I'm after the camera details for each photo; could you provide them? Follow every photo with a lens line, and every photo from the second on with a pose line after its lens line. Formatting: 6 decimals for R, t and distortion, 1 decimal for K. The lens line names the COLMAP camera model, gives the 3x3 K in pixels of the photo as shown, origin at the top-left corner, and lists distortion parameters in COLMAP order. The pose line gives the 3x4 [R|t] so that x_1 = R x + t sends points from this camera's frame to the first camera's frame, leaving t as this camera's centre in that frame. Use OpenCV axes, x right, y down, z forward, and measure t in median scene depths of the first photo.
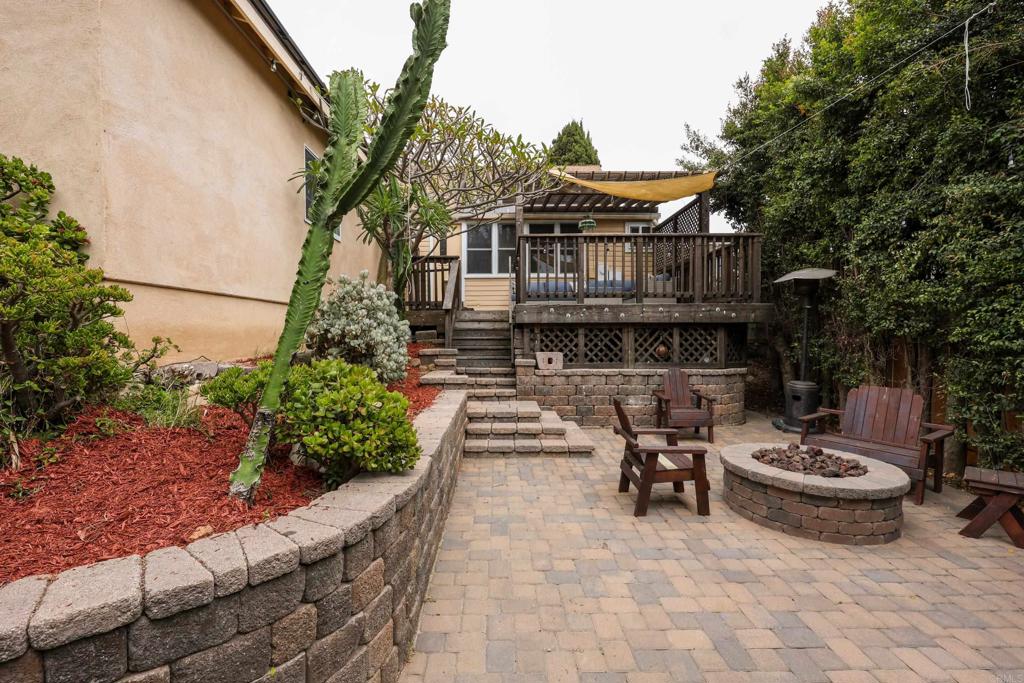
lens RADIAL K [[458.3, 0, 512.7], [0, 458.3, 348.0], [0, 0, 1]] dist [-0.000967, -0.000200]
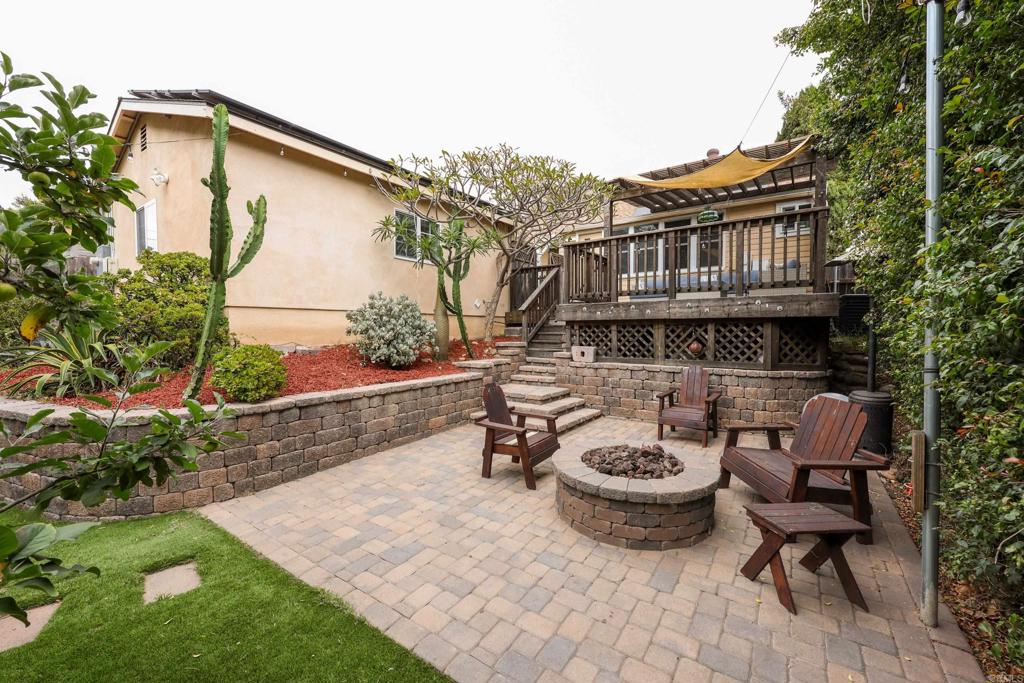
lens RADIAL K [[422.3, 0, 507.0], [0, 422.3, 336.4], [0, 0, 1]] dist [0.004552, 0.000181]
pose [[0.801554, 0.009093, -0.597853, 0.538409], [-0.016478, 0.999841, -0.006886, -0.004903], [0.597695, 0.015371, 0.801576, 0.059940]]
